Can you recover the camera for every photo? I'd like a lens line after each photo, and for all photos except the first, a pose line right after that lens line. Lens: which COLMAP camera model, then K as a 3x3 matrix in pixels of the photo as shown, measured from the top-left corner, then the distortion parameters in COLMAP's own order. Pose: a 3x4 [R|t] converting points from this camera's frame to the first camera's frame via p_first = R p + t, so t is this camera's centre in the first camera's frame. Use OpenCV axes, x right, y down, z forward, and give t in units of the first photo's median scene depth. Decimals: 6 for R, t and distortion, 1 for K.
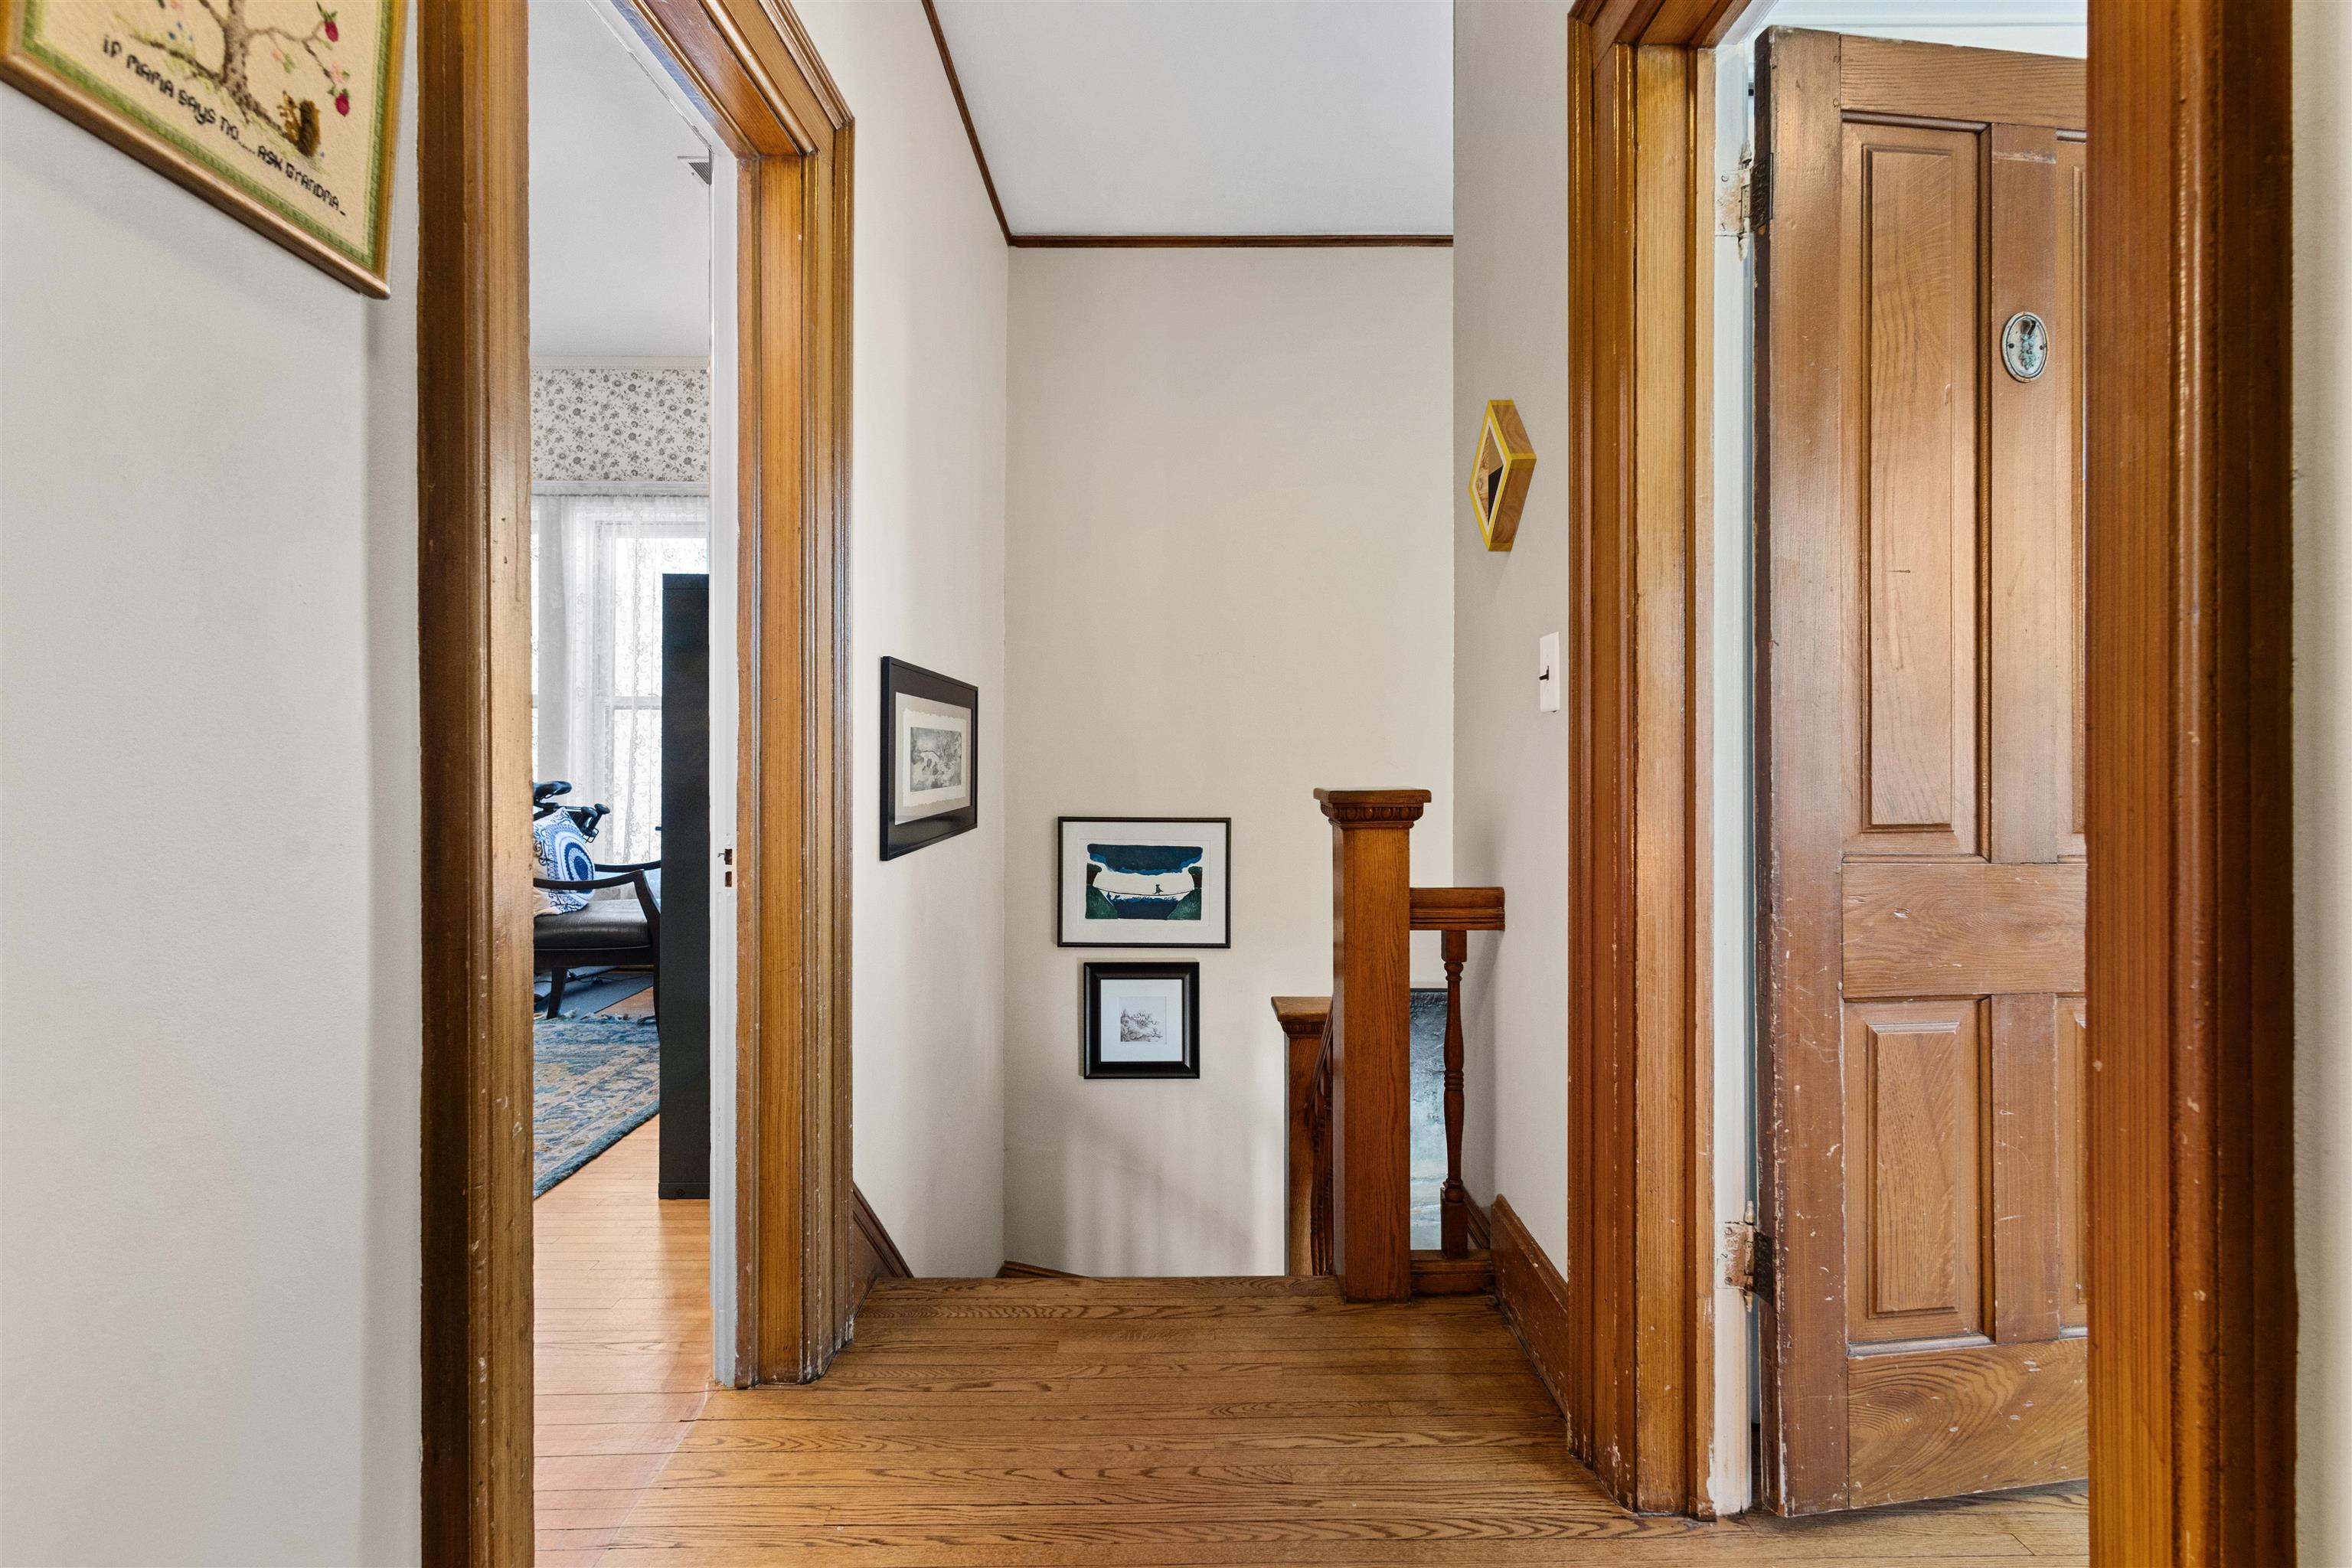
lens RADIAL K [[1079.4, 0, 1180.2], [0, 1079.4, 763.7], [0, 0, 1]] dist [0.001890, 0.000025]
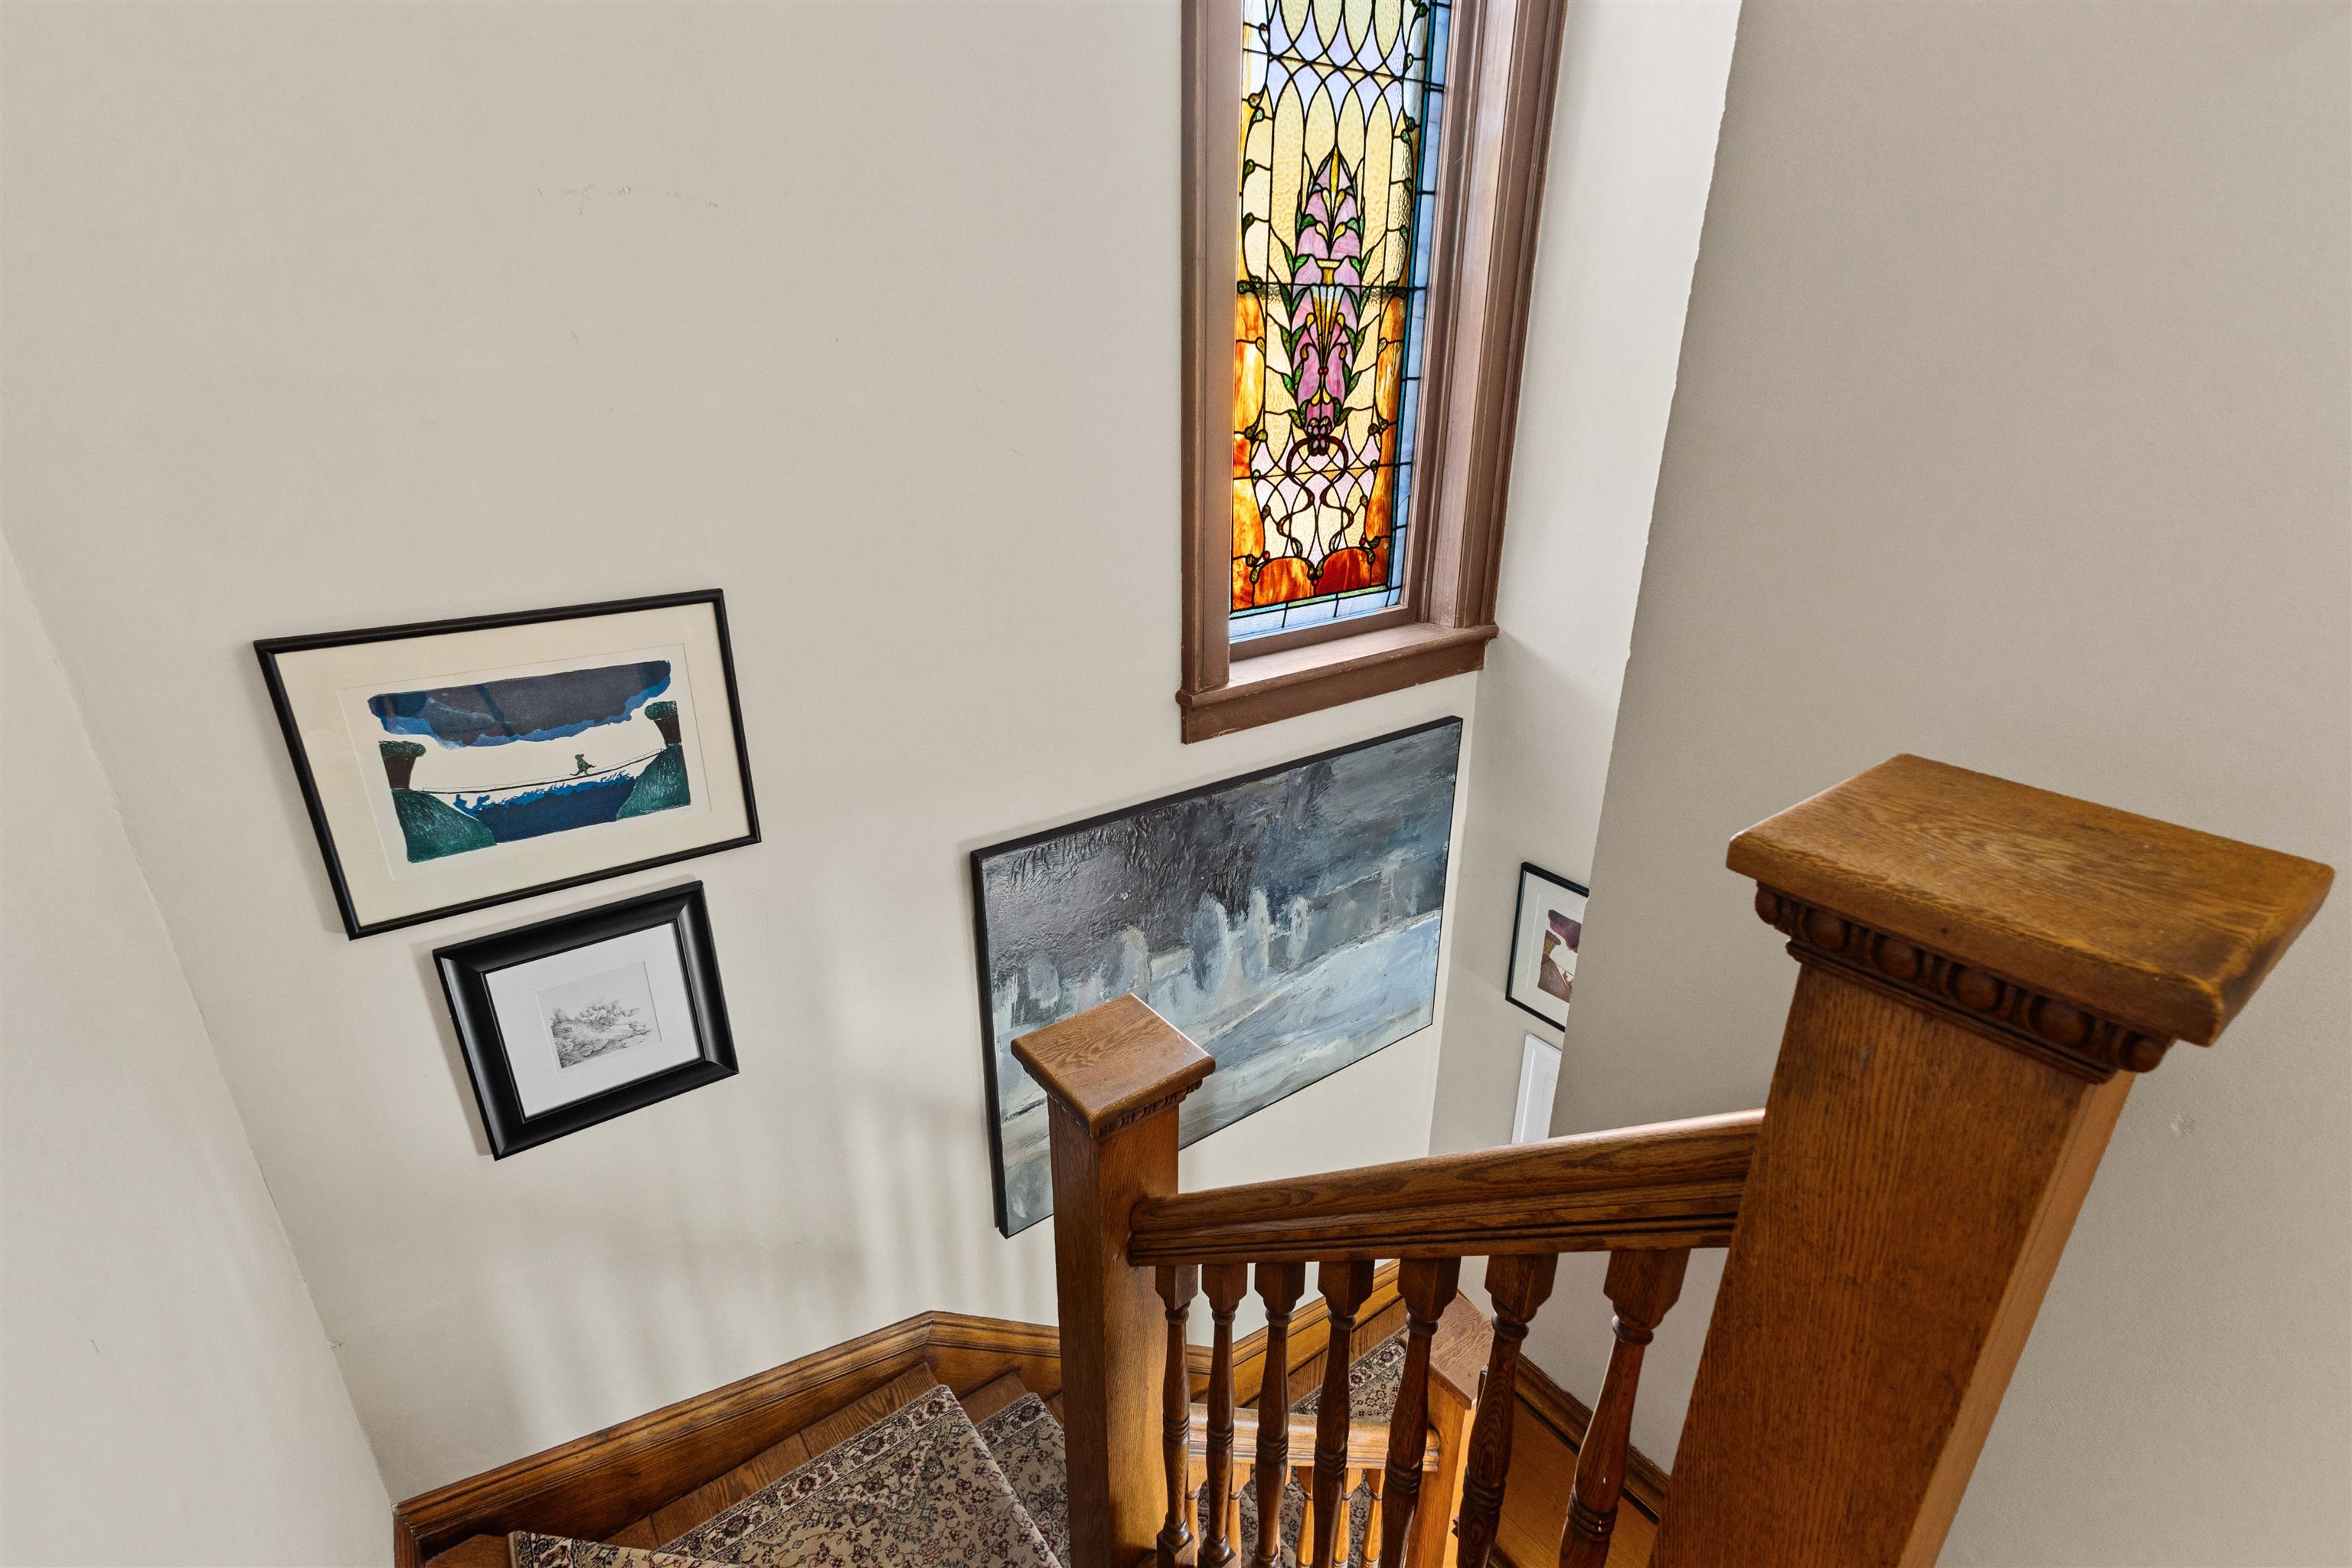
lens RADIAL K [[1079.4, 0, 1173.3], [0, 1079.4, 781.9], [0, 0, 1]] dist [0.001890, 0.000025]
pose [[0.813064, -0.220108, 0.538961, -0.065132], [0.004094, 0.927912, 0.372777, -0.046744], [-0.582159, -0.300885, 0.755354, 0.504450]]
